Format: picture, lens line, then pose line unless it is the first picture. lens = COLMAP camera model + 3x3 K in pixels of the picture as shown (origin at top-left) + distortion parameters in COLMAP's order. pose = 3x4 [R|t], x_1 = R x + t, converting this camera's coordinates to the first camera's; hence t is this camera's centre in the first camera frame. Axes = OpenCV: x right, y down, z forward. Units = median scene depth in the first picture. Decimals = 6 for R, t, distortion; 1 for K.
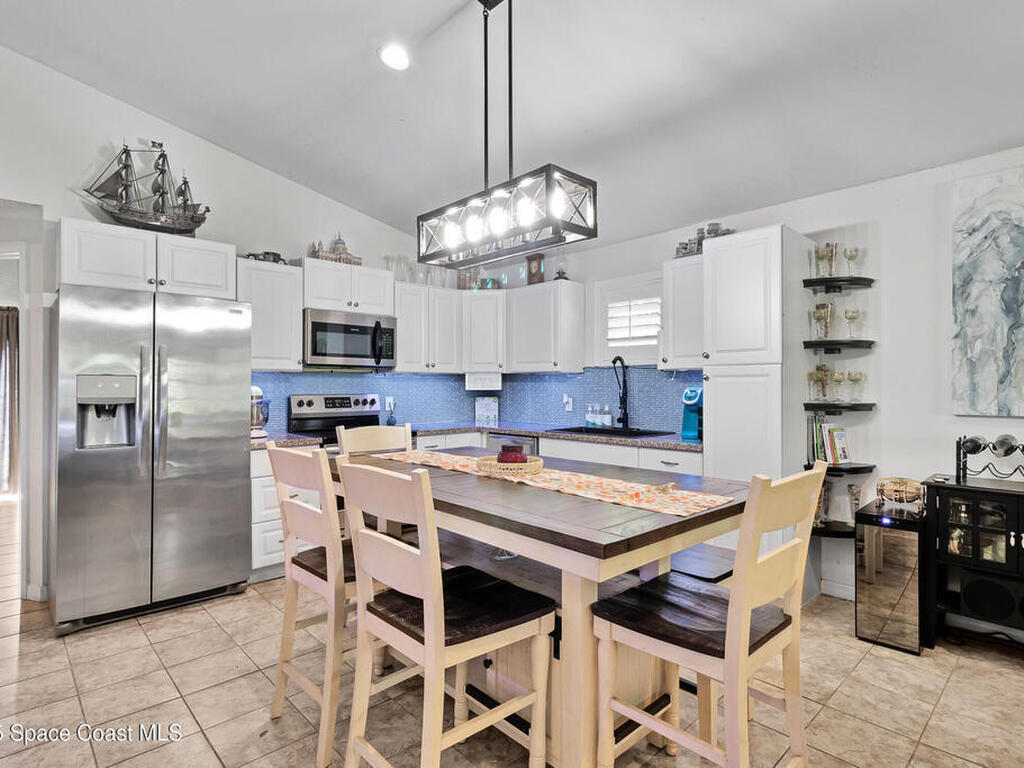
lens RADIAL K [[546.1, 0, 515.7], [0, 546.1, 387.7], [0, 0, 1]] dist [0.001472, 0.000236]
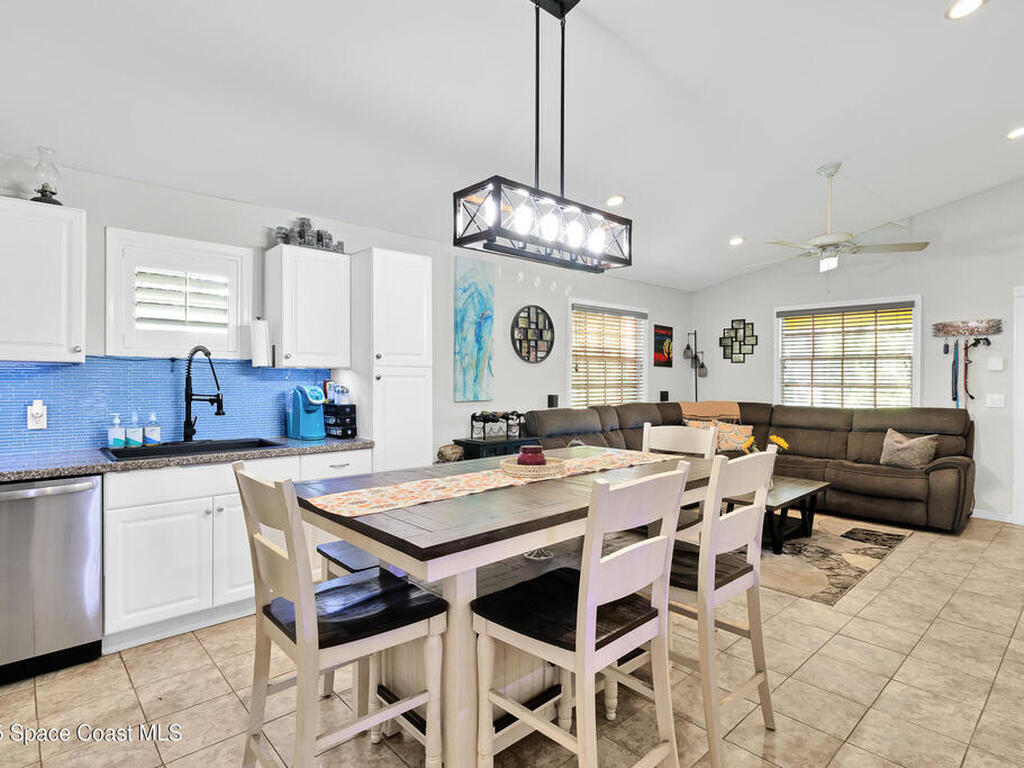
lens RADIAL K [[555.6, 0, 508.3], [0, 555.6, 379.3], [0, 0, 1]] dist [0.003604, 0.001110]
pose [[0.015454, -0.002016, 0.999879, -0.710866], [0.000850, 0.999998, 0.002003, -0.016080], [-0.999880, 0.000819, 0.015456, 0.700277]]
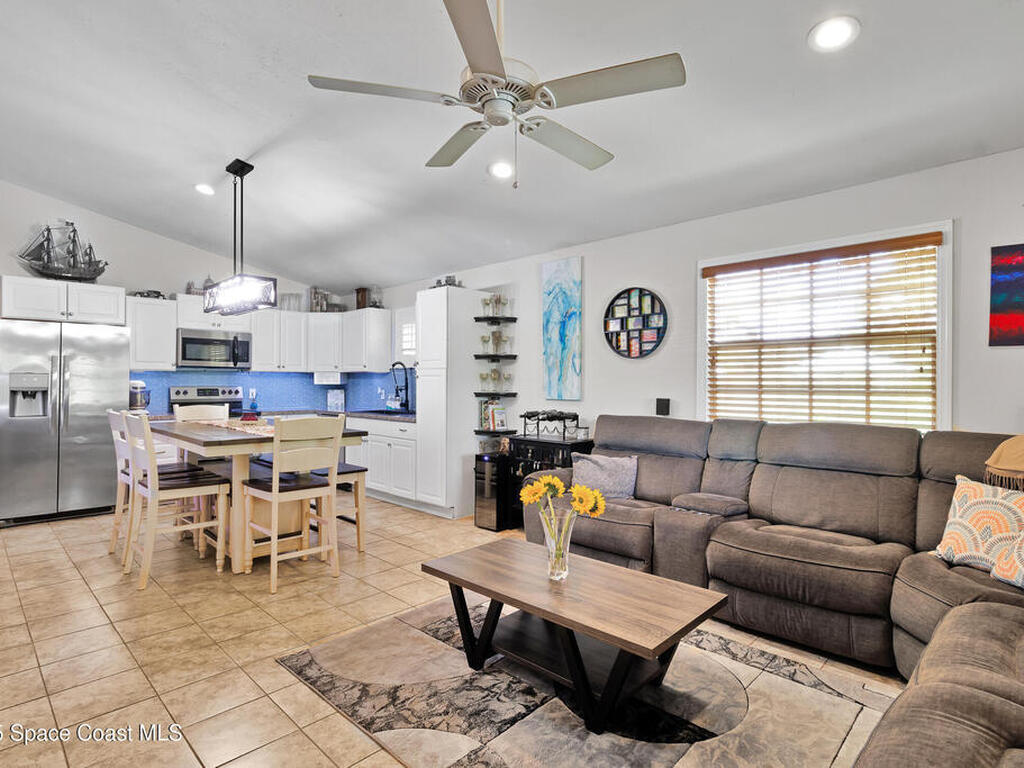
lens RADIAL K [[528.0, 0, 512.0], [0, 528.0, 384.0], [0, 0, 1]] dist [-0.001333, -0.000288]
pose [[0.998751, 0.004336, 0.049770, 0.527669], [-0.004372, 0.999990, 0.000615, 0.001162], [-0.049767, -0.000831, 0.998761, -0.558530]]
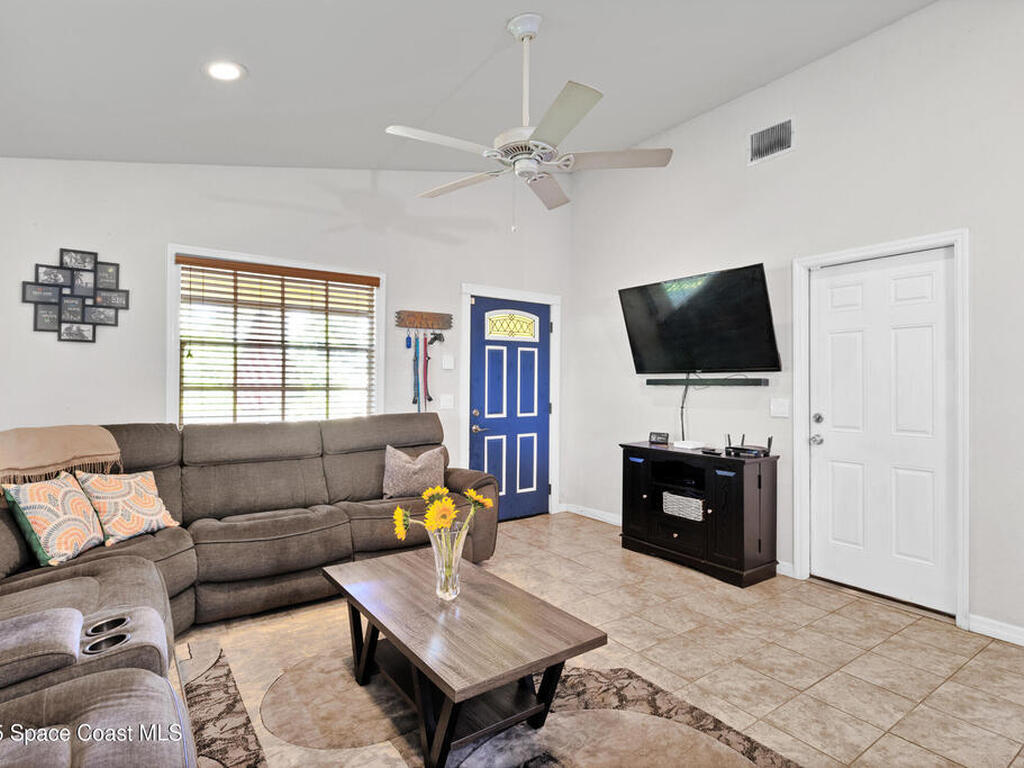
lens RADIAL K [[537.5, 0, 512.4], [0, 537.5, 379.5], [0, 0, 1]] dist [0.002687, 0.000773]
pose [[-0.991900, -0.000260, 0.127020, 0.466851], [-0.001266, 0.999968, -0.007844, -0.000627], [-0.127014, -0.007941, -0.991869, 0.716209]]
